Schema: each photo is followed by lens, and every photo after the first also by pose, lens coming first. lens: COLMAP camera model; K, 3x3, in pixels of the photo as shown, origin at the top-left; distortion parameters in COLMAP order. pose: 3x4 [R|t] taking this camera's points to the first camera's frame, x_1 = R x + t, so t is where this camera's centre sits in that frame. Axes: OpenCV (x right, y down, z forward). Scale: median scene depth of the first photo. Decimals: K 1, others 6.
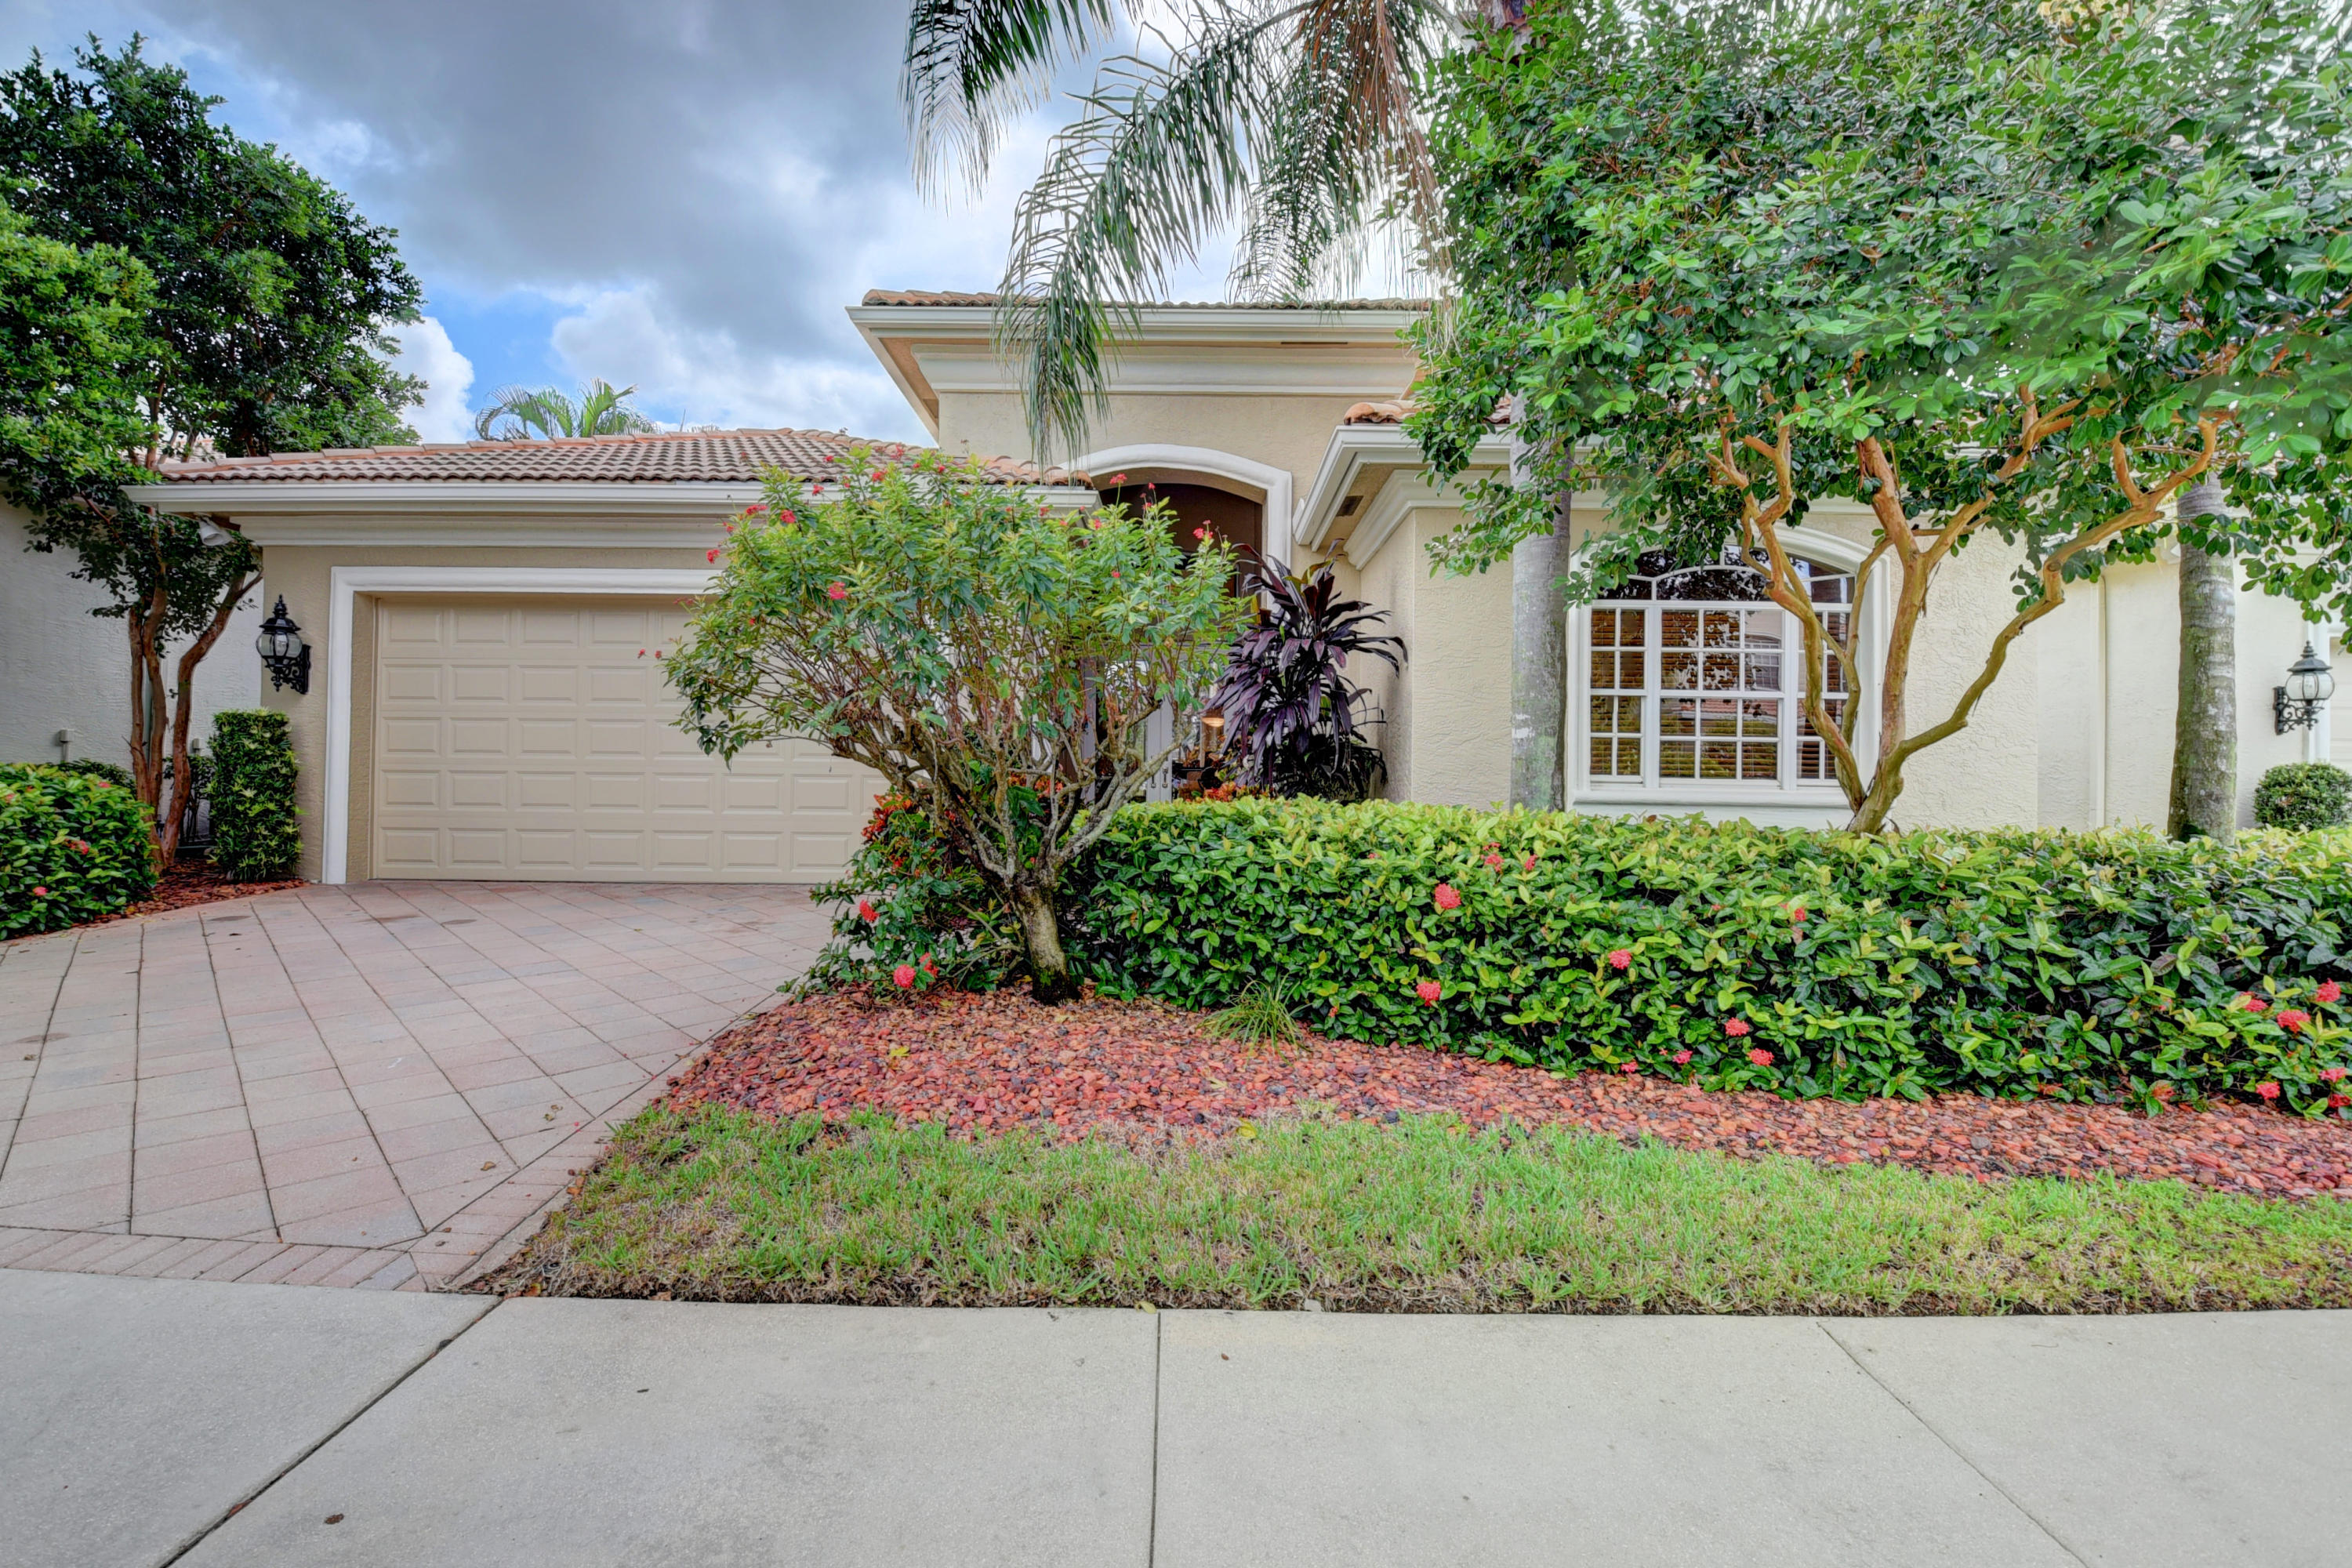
lens RADIAL K [[1055.1, 0, 1186.6], [0, 1055.1, 753.4], [0, 0, 1]] dist [-0.002515, -0.010033]
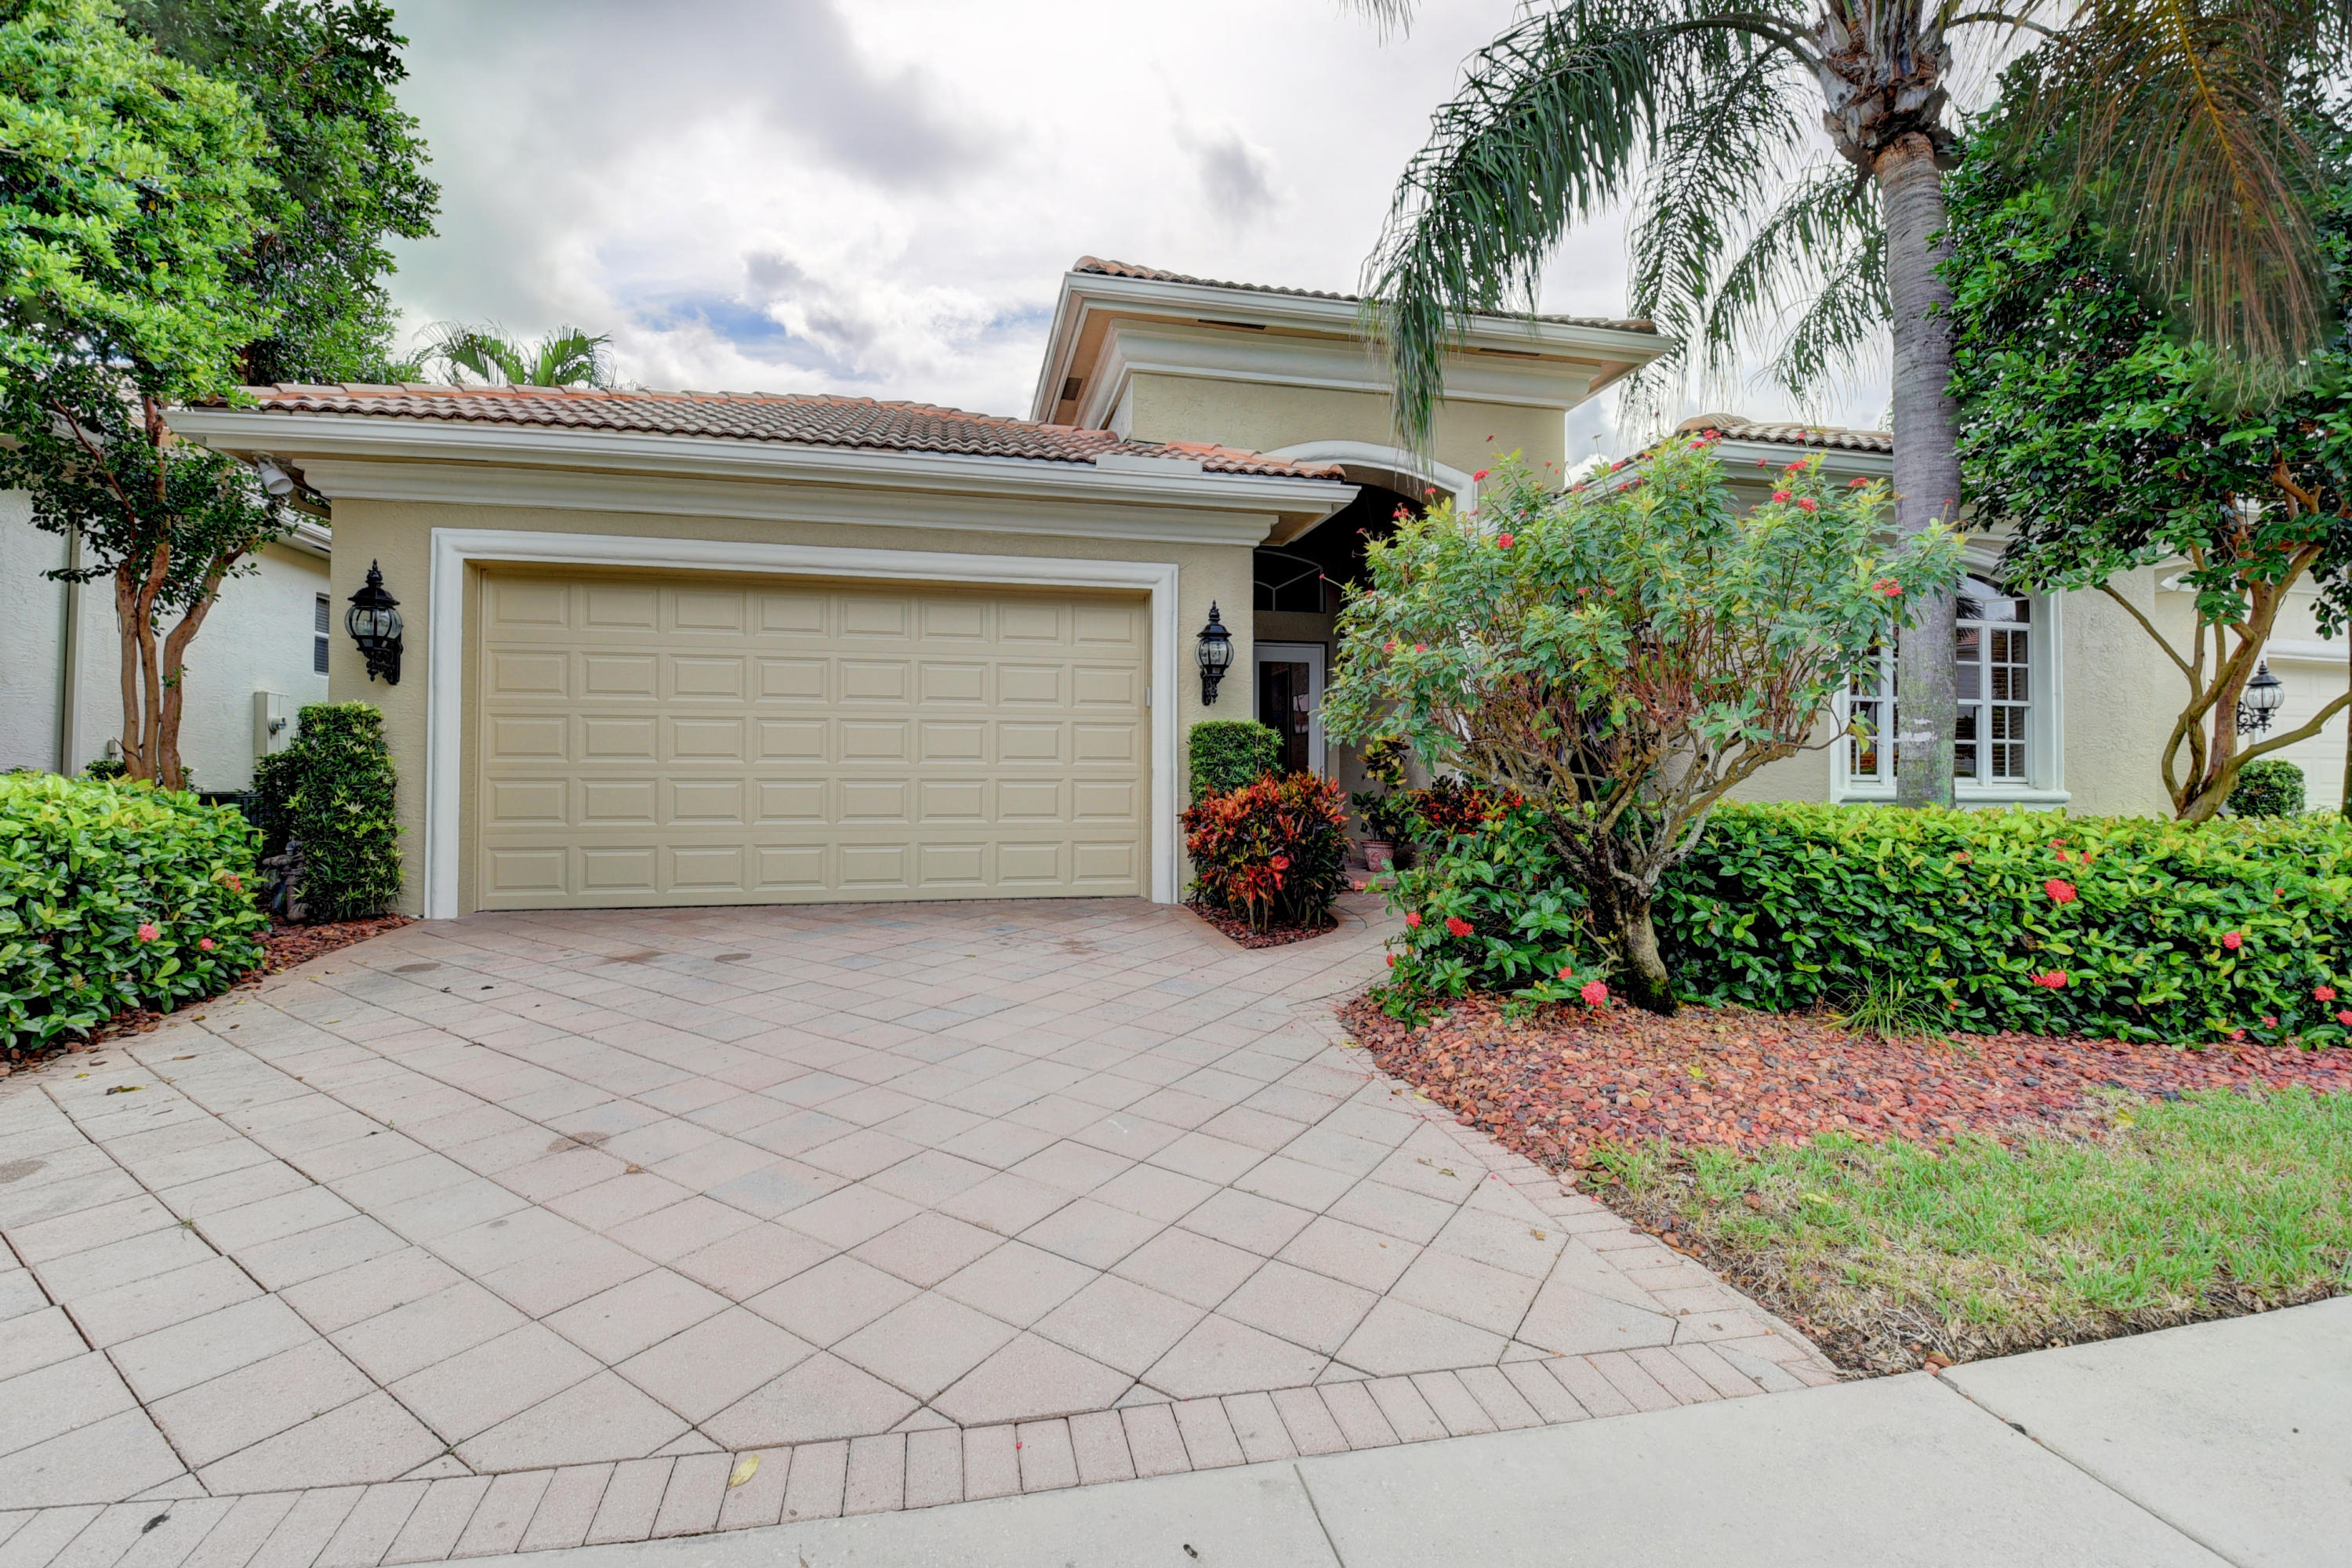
lens RADIAL K [[1057.7, 0, 1175.1], [0, 1057.7, 742.3], [0, 0, 1]] dist [-0.003522, -0.015310]
pose [[0.974405, -0.000494, 0.224798, -0.467072], [0.001623, 0.999987, -0.004838, -0.007375], [-0.224793, 0.005079, 0.974393, 0.082998]]
